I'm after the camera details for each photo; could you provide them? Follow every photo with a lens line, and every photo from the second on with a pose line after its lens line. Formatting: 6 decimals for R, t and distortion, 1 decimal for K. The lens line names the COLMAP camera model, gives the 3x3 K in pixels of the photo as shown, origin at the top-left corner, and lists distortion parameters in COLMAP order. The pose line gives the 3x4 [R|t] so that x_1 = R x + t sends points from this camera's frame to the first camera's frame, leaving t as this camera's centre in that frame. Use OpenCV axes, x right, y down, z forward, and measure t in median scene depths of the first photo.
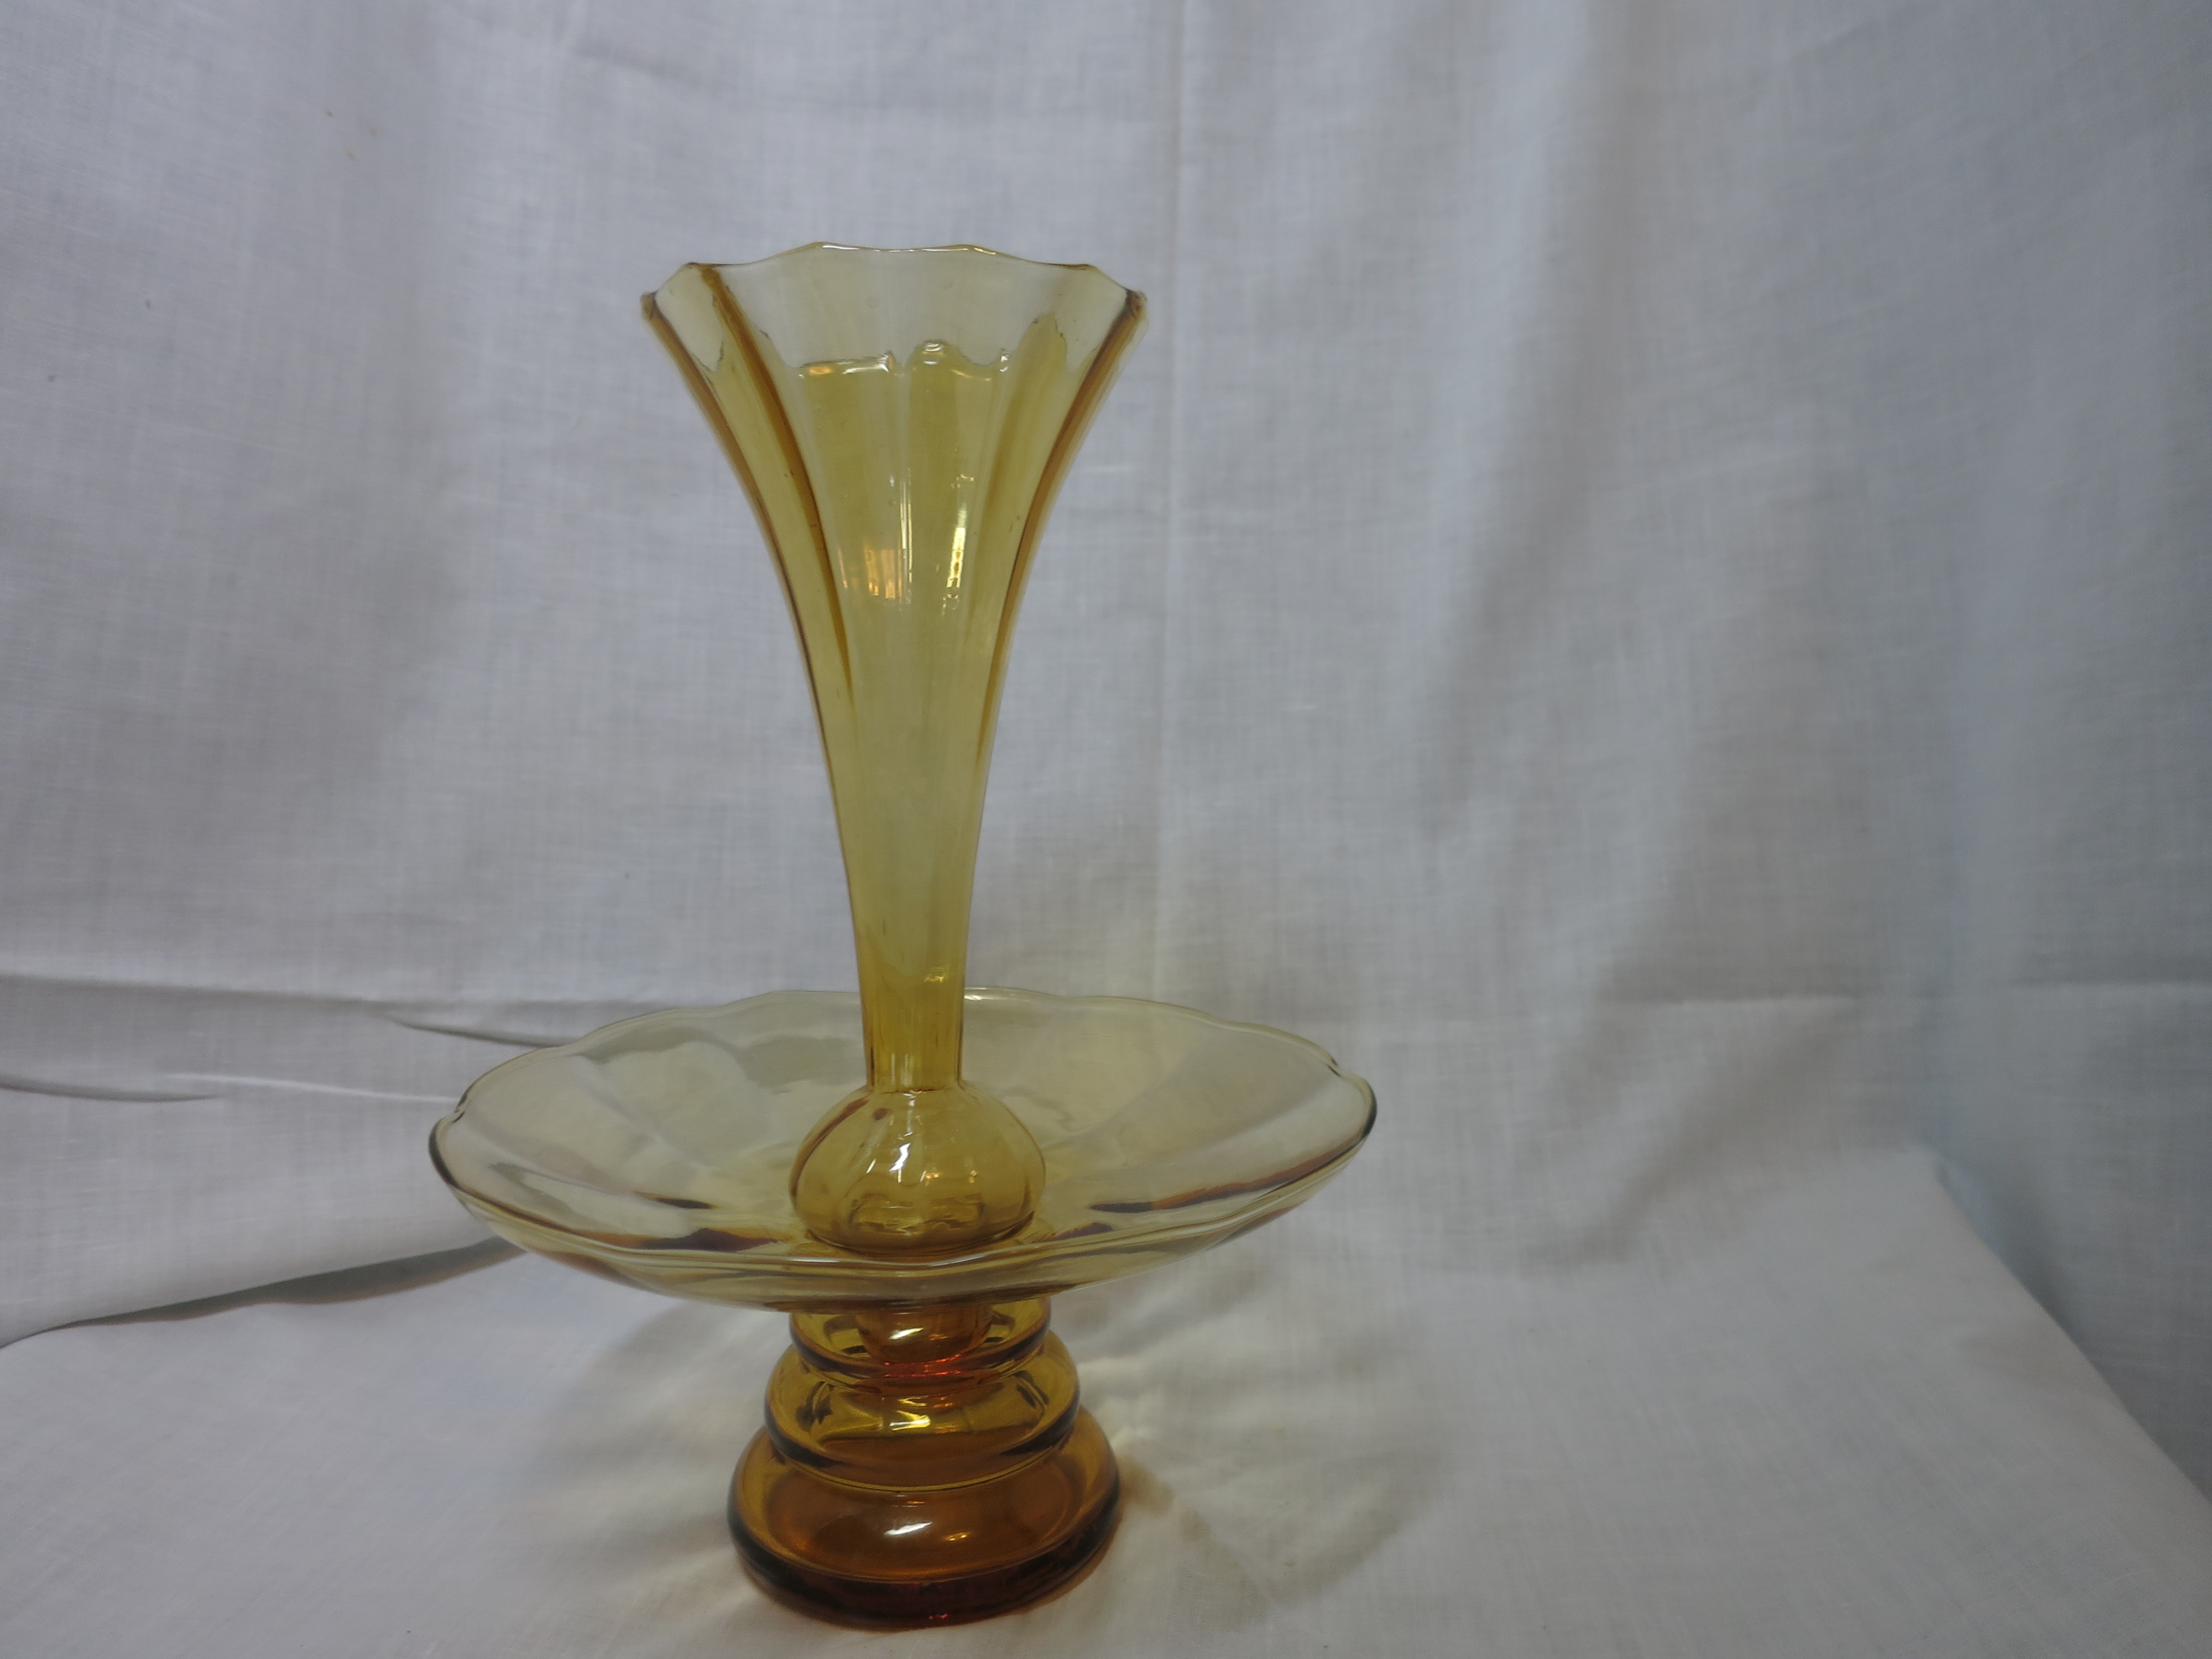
lens RADIAL K [[1618.4, 0, 1098.5], [0, 1618.4, 820.3], [0, 0, 1]] dist [-0.042614, 0.009625]
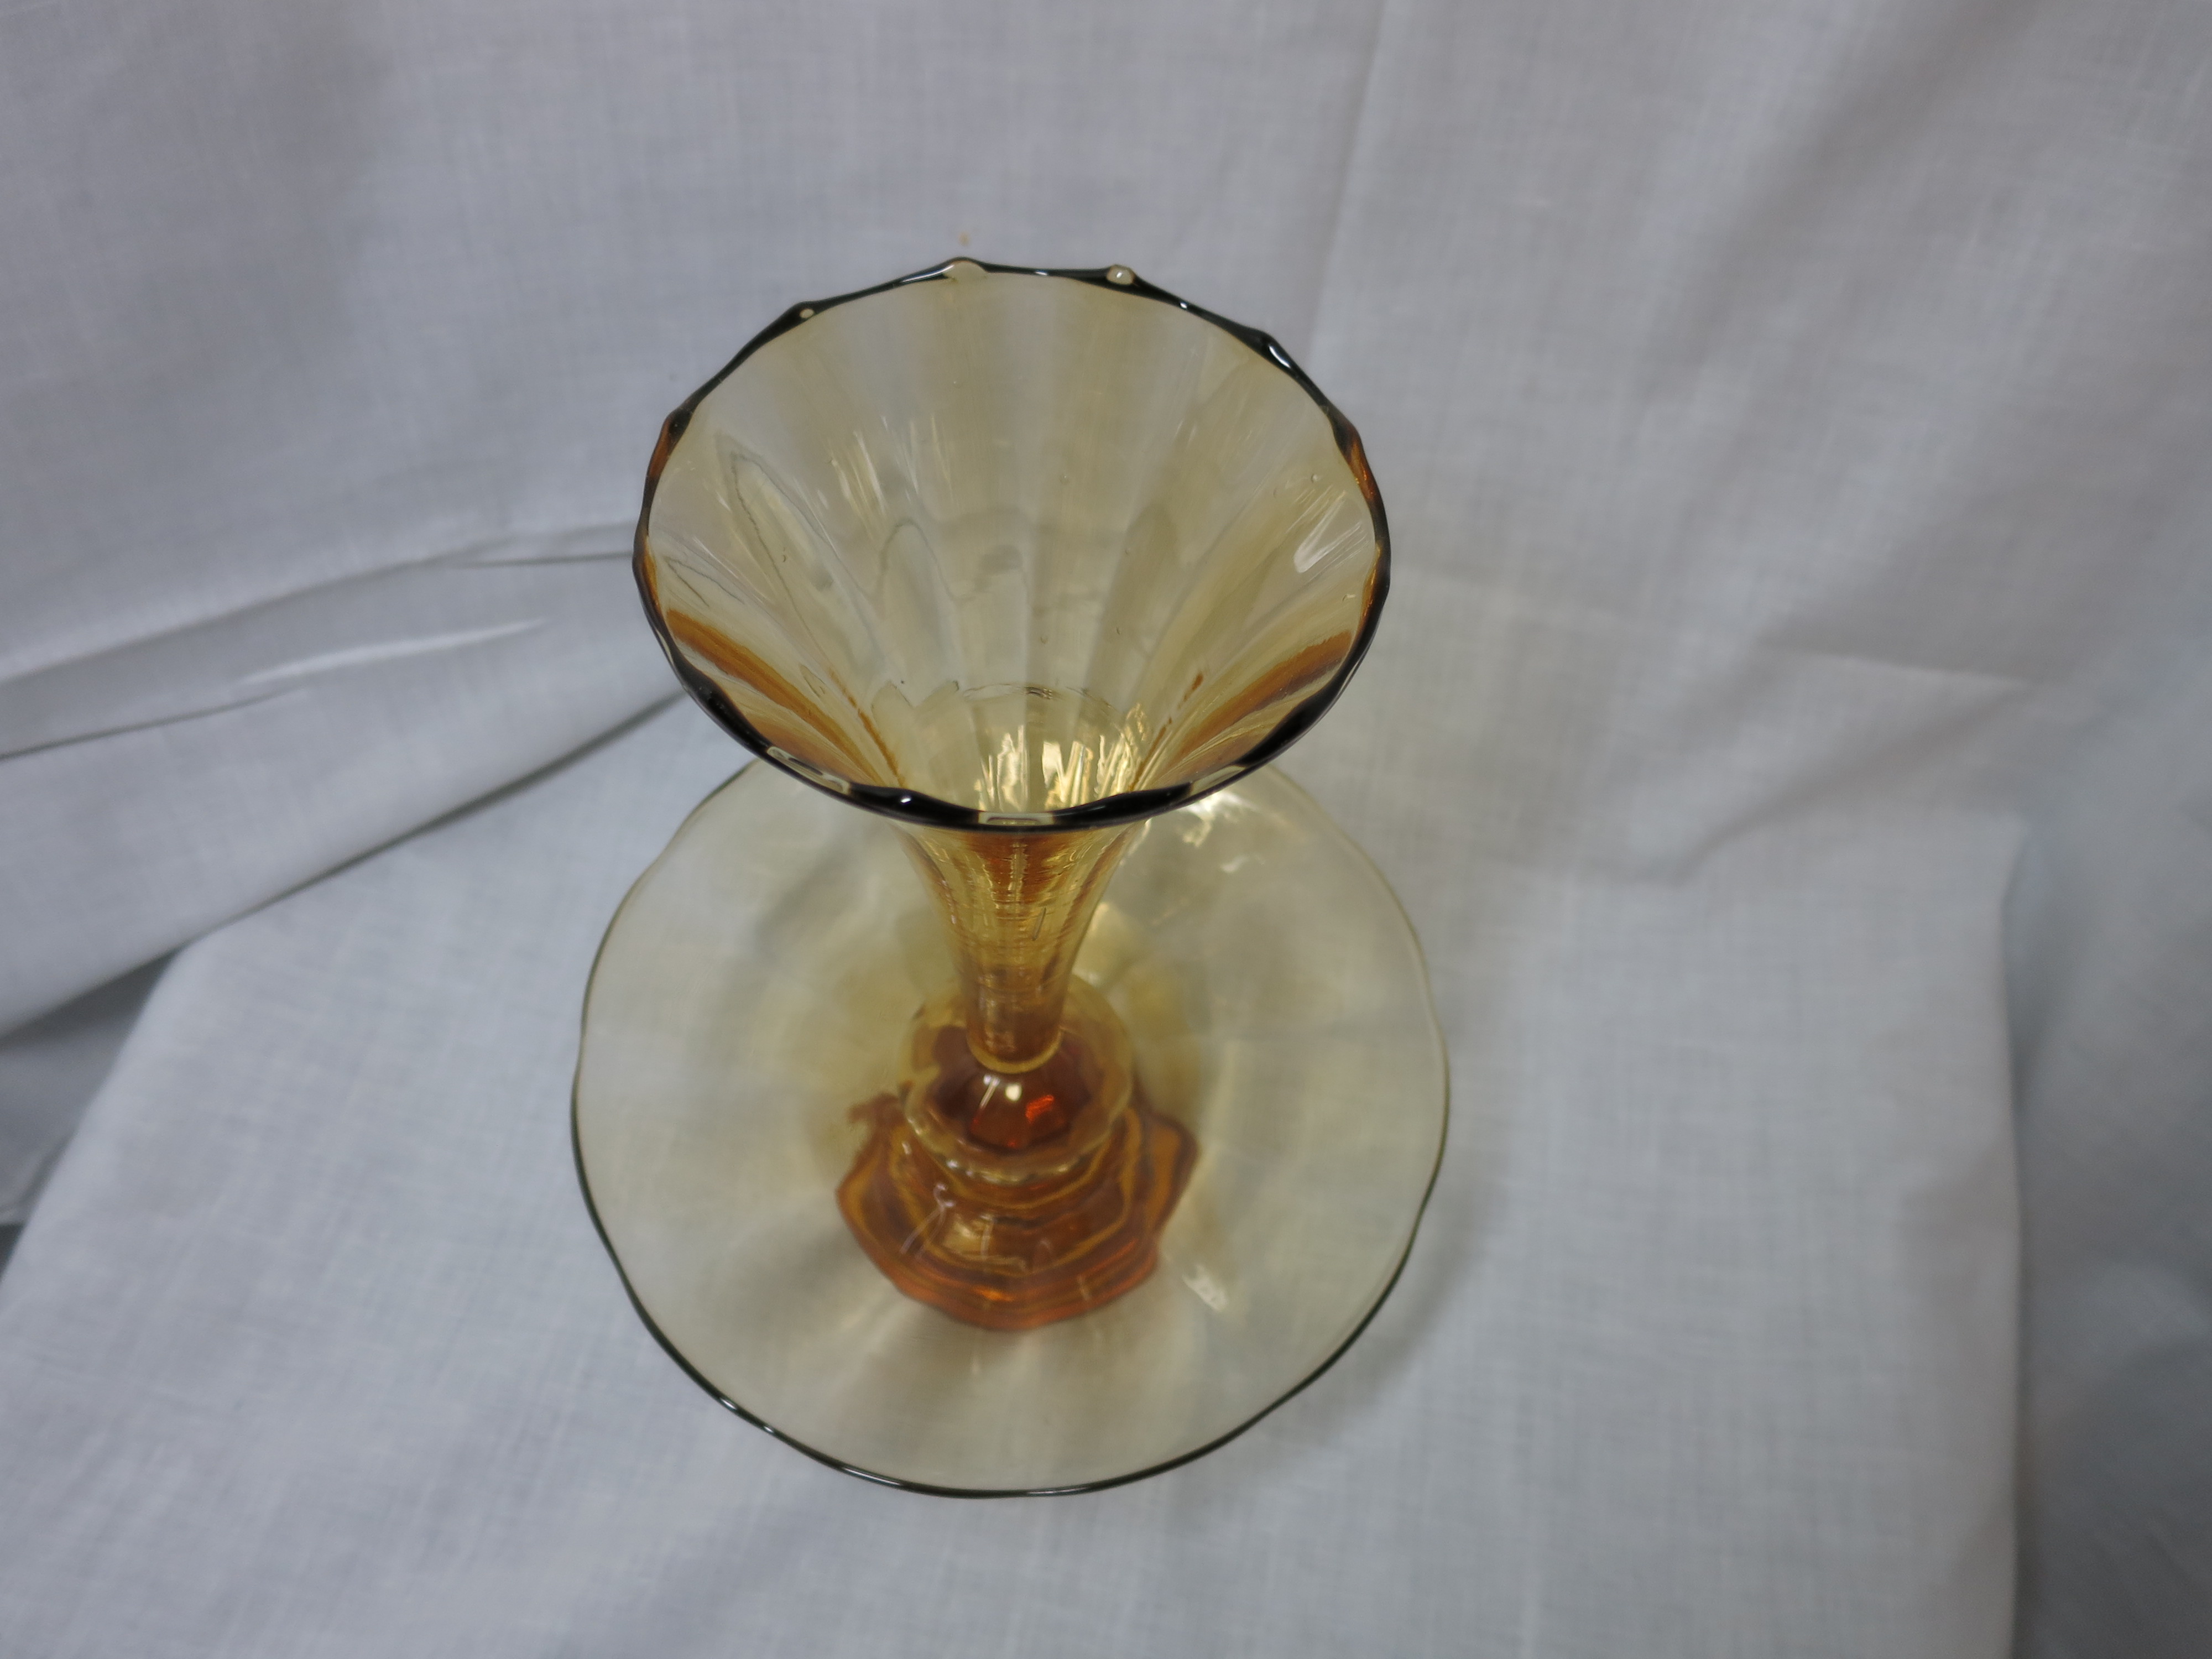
lens RADIAL K [[1618.4, 0, 1115.9], [0, 1618.4, 829.2], [0, 0, 1]] dist [-0.042614, 0.009625]
pose [[0.994589, 0.103829, 0.003375, -0.041240], [-0.065549, 0.602036, 0.795773, -0.508252], [0.080593, -0.791689, 0.605585, 0.326539]]
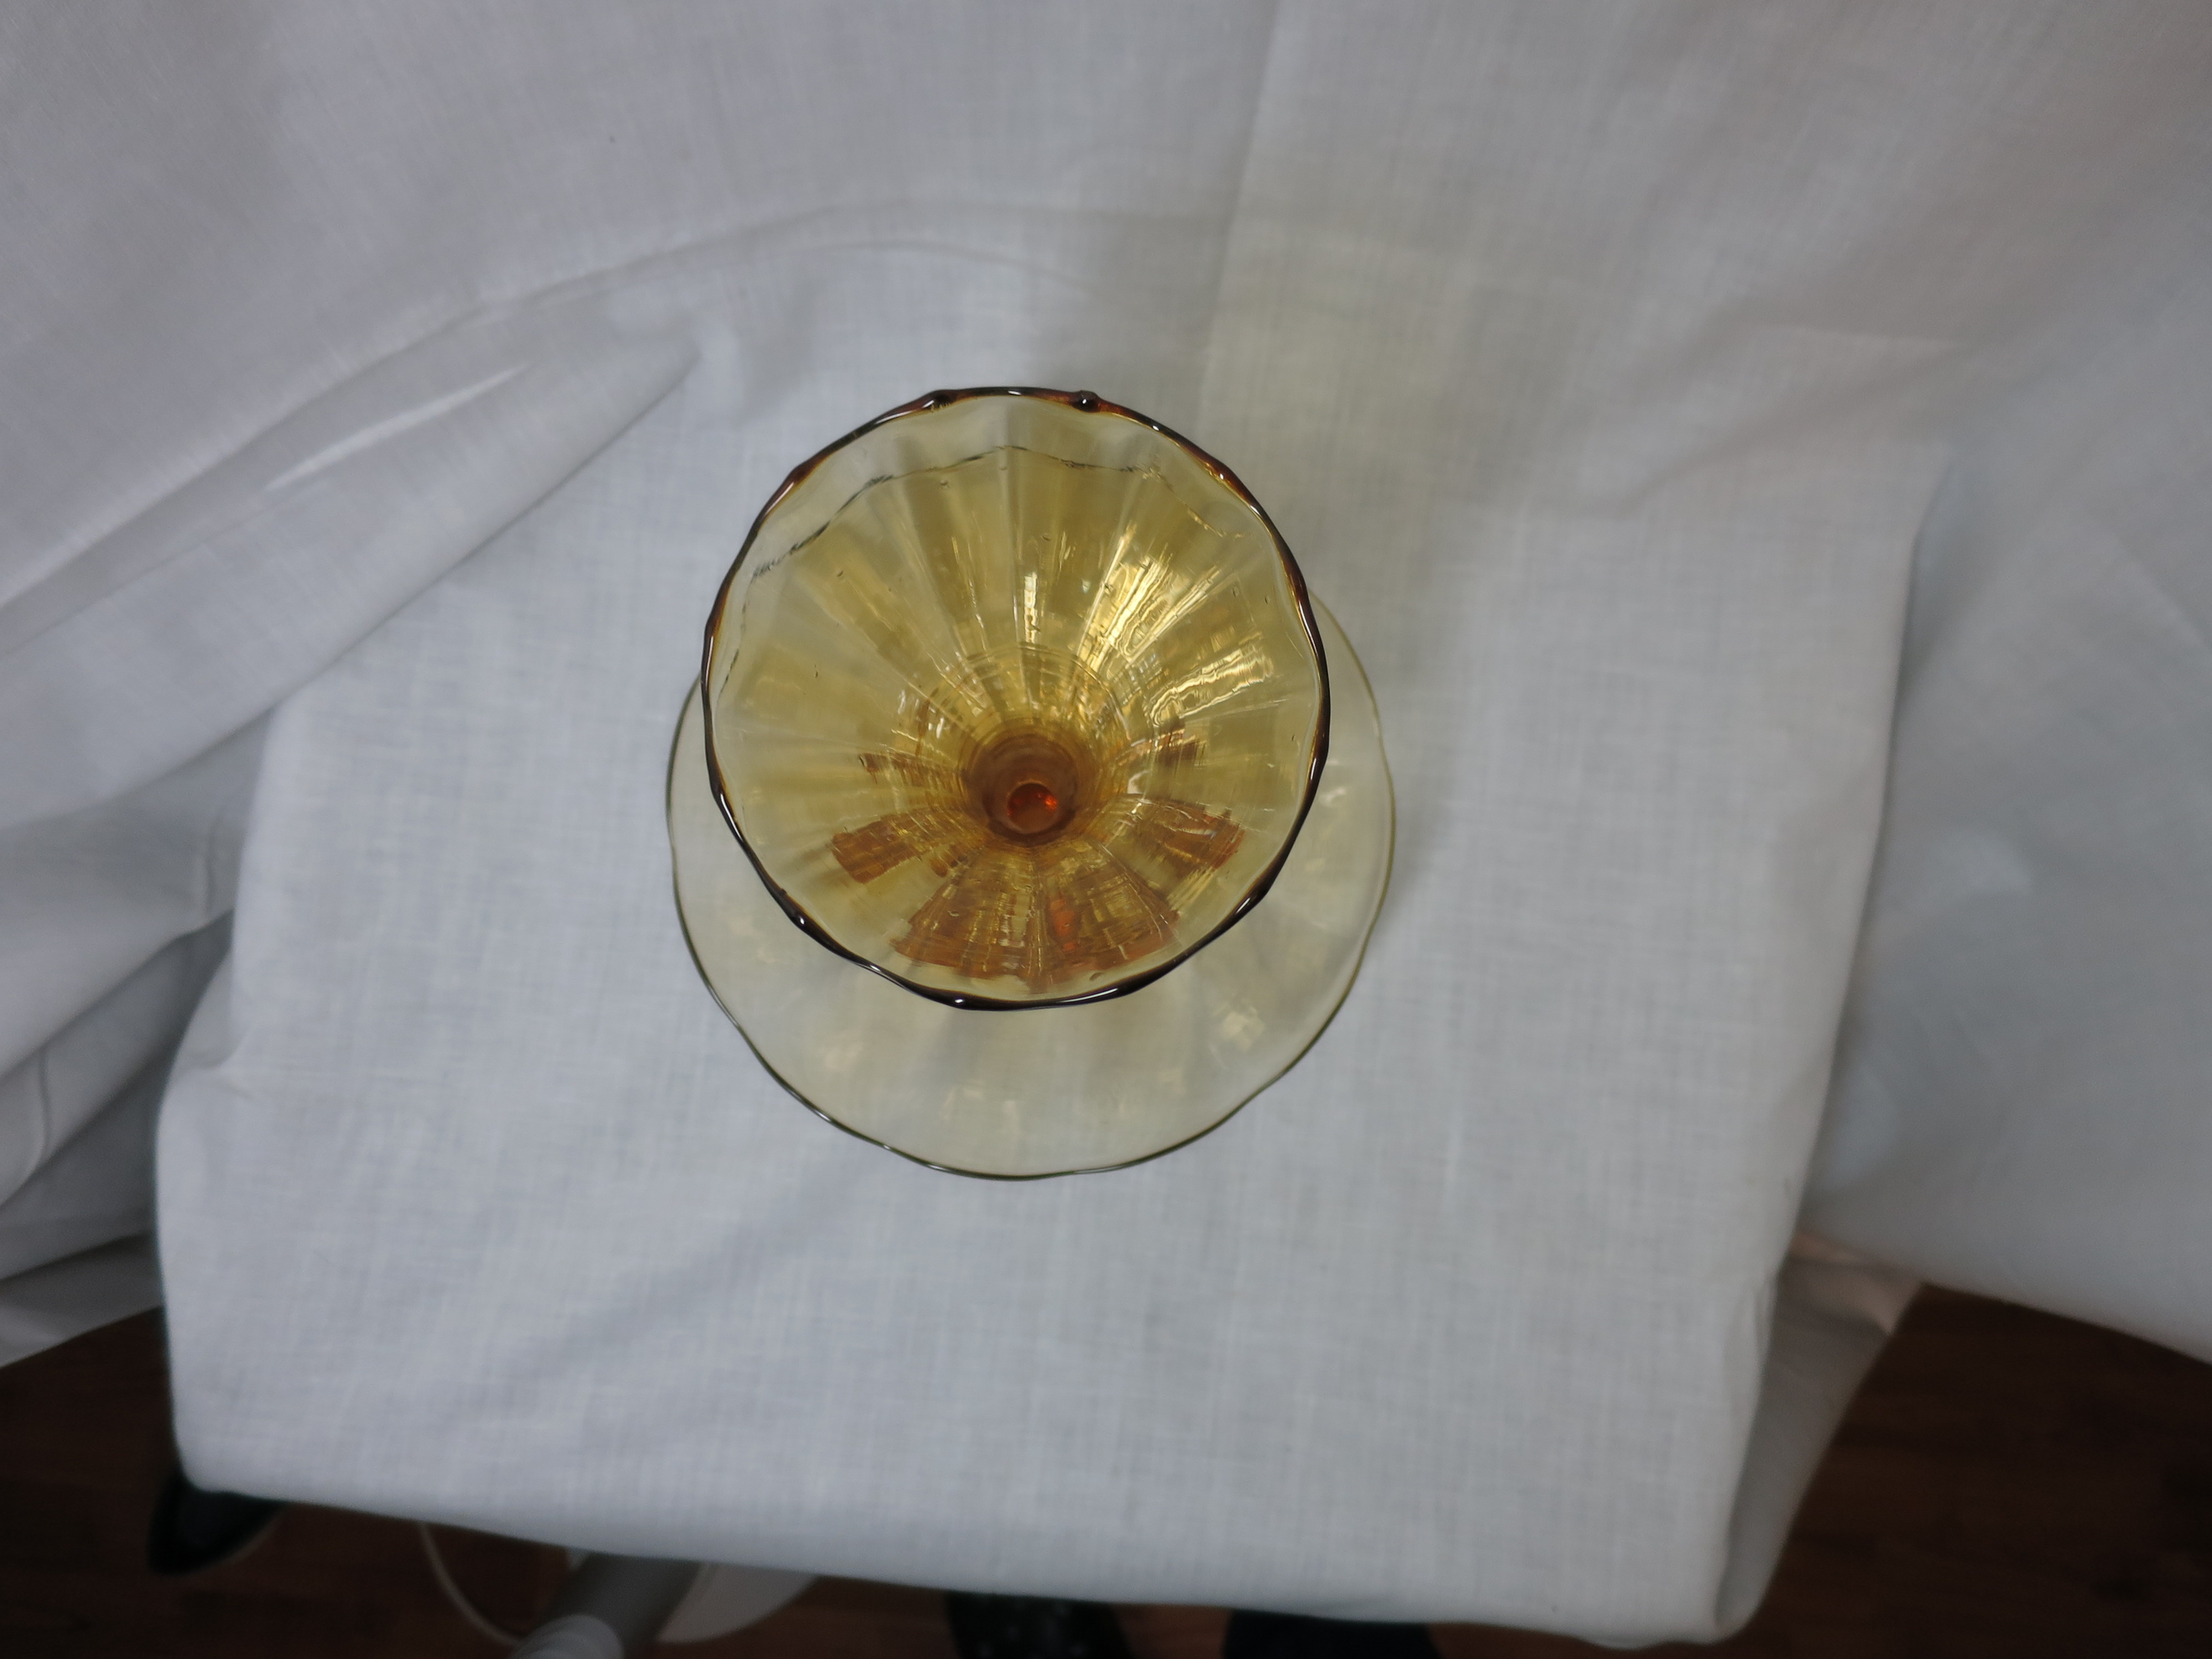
lens RADIAL K [[1618.4, 0, 1108.3], [0, 1618.4, 843.1], [0, 0, 1]] dist [-0.042614, 0.009625]
pose [[0.998961, 0.022540, 0.039601, -0.066896], [-0.042702, 0.159769, 0.986230, -0.717478], [0.015903, -0.986897, 0.160566, 0.528332]]
